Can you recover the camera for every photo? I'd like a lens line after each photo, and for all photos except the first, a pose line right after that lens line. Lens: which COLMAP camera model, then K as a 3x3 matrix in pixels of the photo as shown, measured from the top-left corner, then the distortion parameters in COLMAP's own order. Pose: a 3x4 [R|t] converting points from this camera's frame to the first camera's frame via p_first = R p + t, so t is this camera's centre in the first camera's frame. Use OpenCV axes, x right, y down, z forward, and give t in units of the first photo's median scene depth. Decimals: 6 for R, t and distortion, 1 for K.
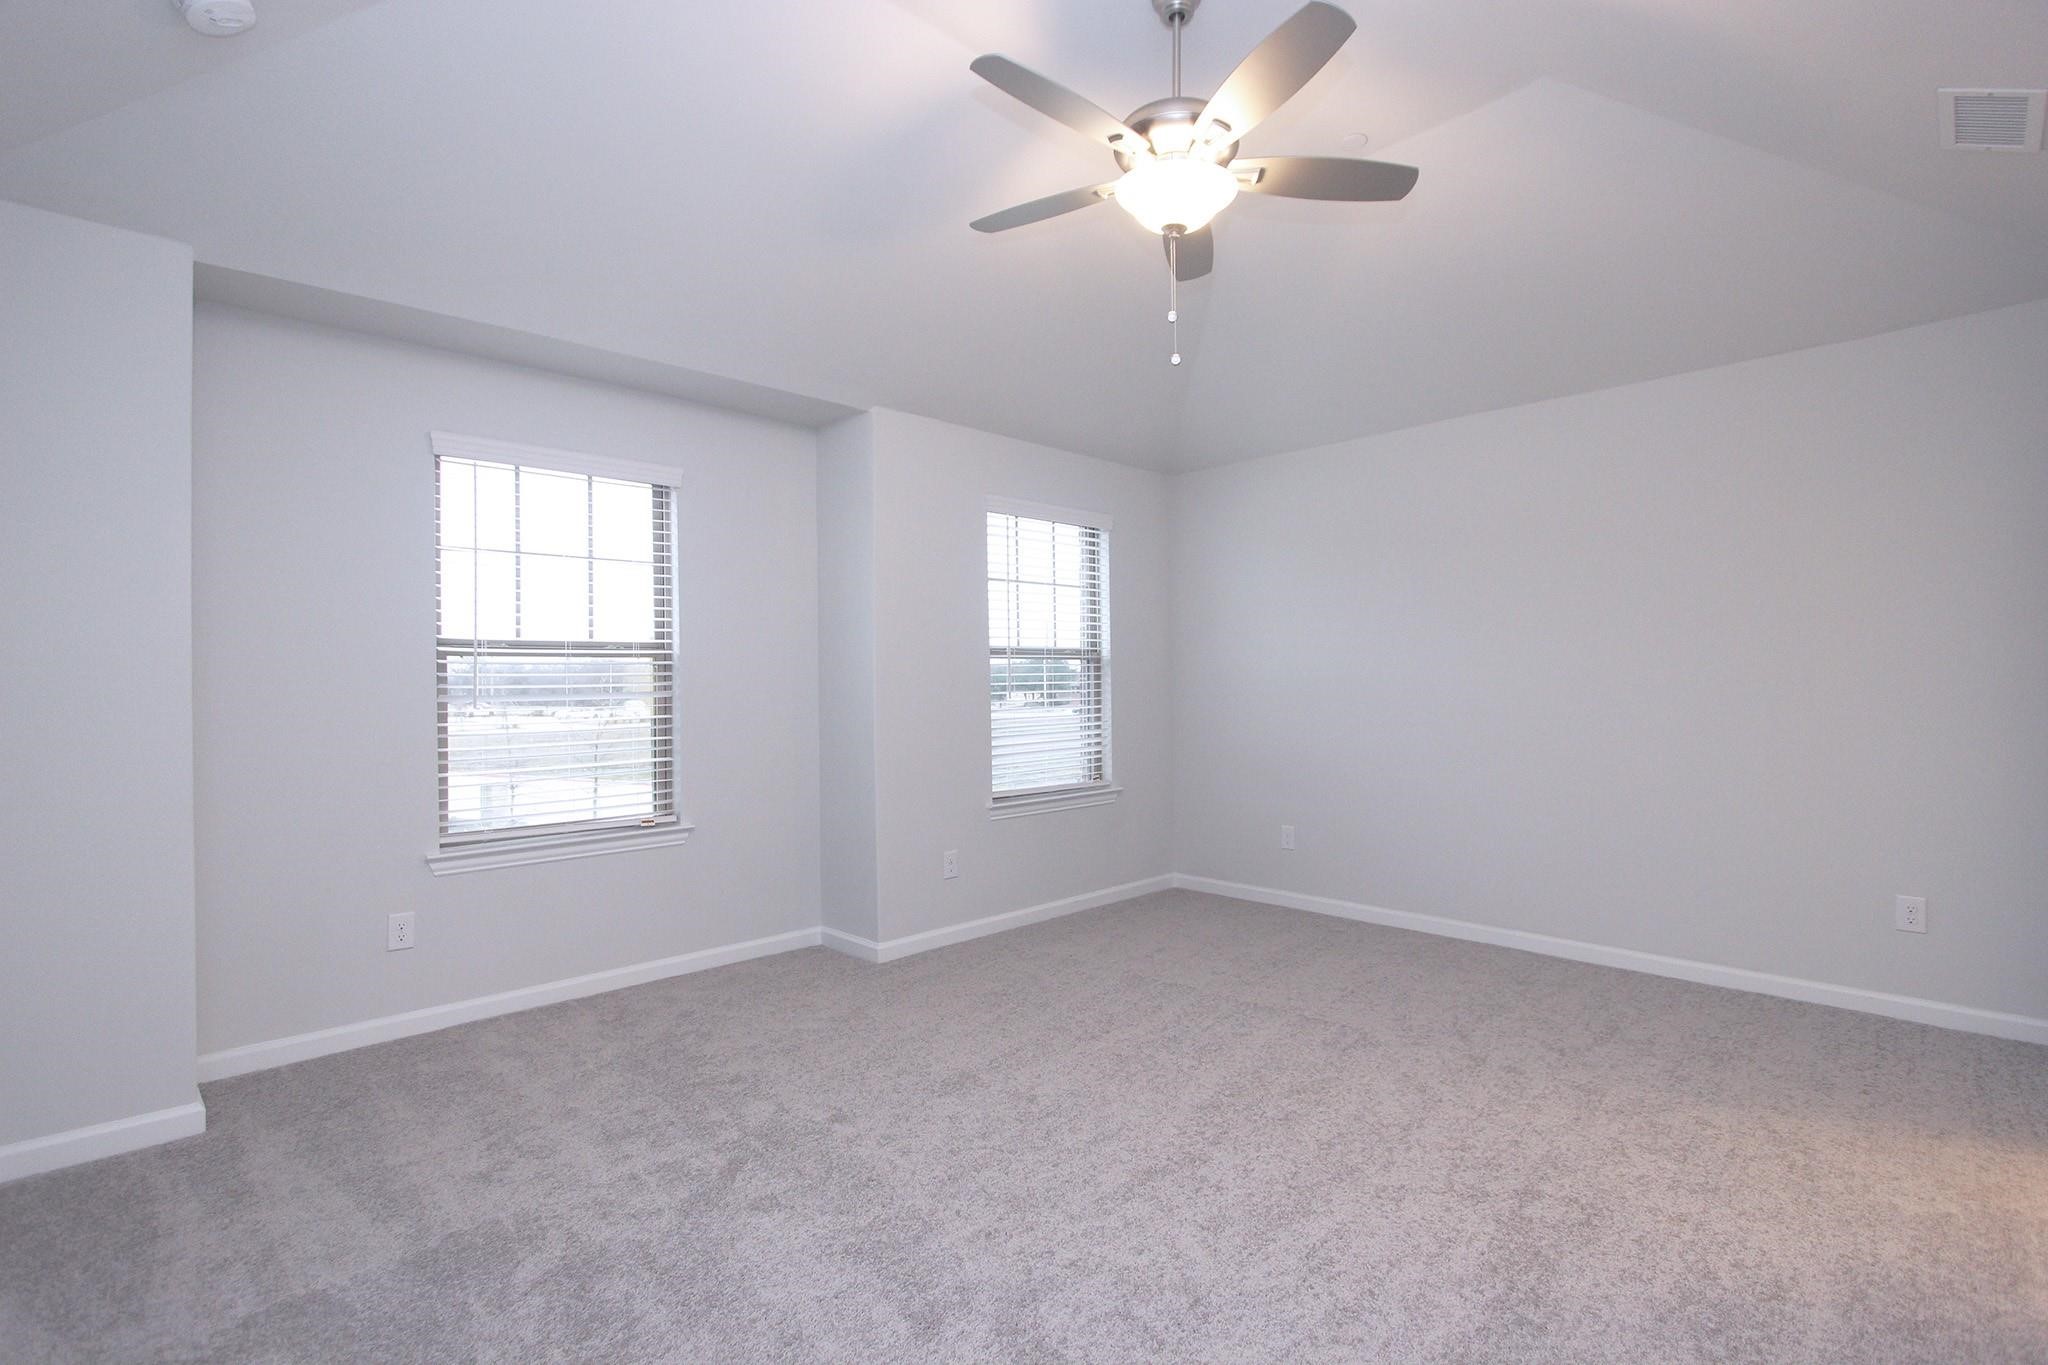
lens RADIAL K [[937.4, 0, 1026.7], [0, 937.4, 683.7], [0, 0, 1]] dist [-0.015722, 0.001156]
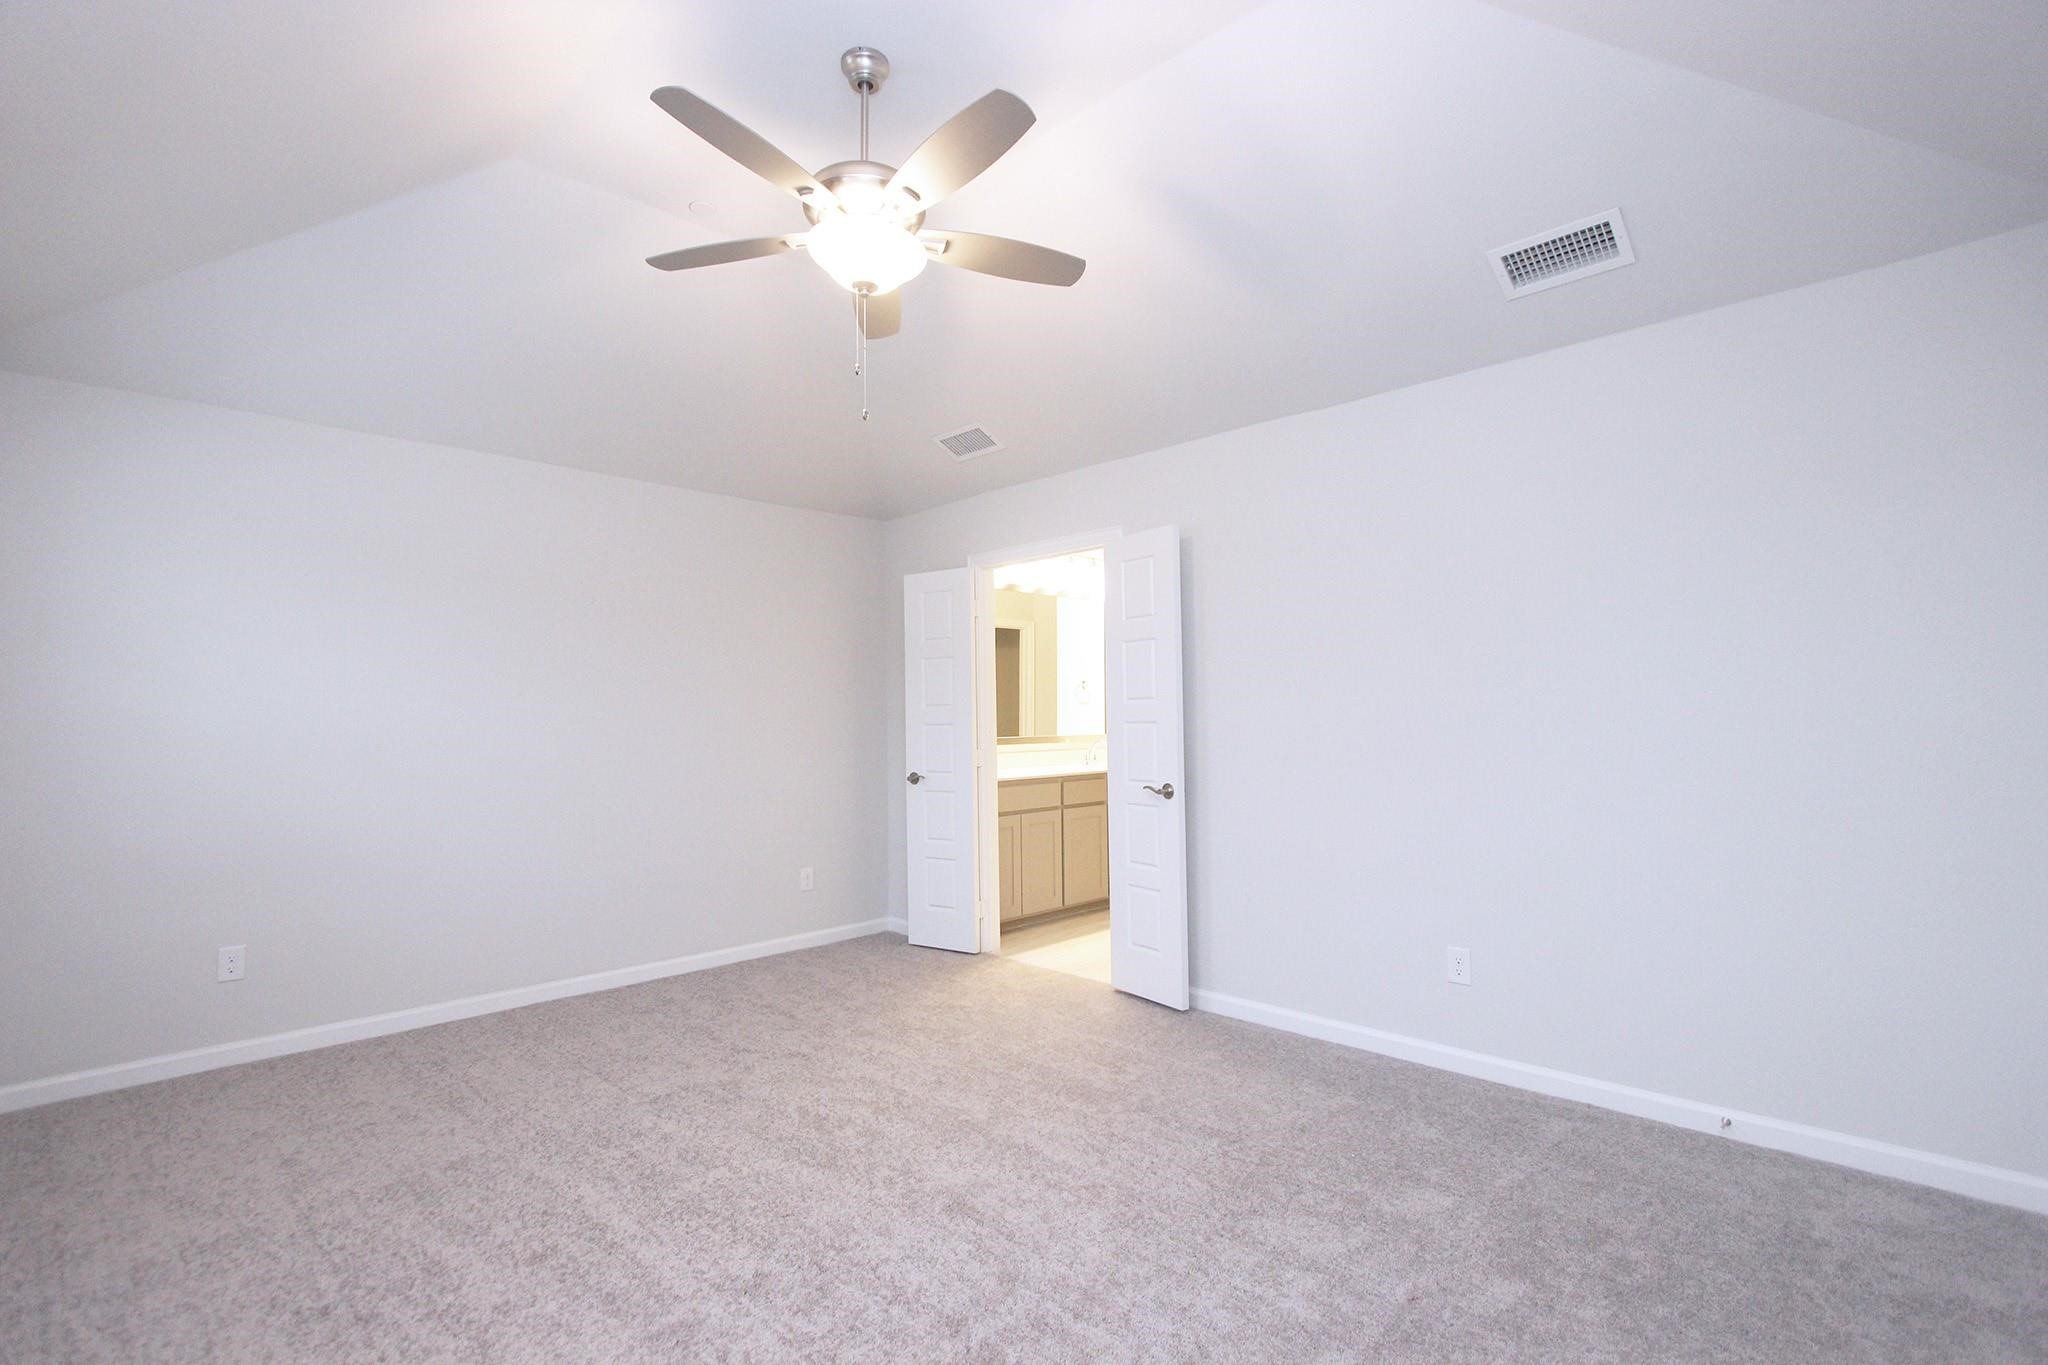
lens RADIAL K [[989.1, 0, 1029.5], [0, 989.1, 711.1], [0, 0, 1]] dist [-0.023545, -0.000048]
pose [[-0.026478, 0.008768, 0.999611, -0.758864], [0.019968, 0.999767, -0.008240, 0.000472], [-0.999450, 0.019742, -0.026647, 0.768493]]
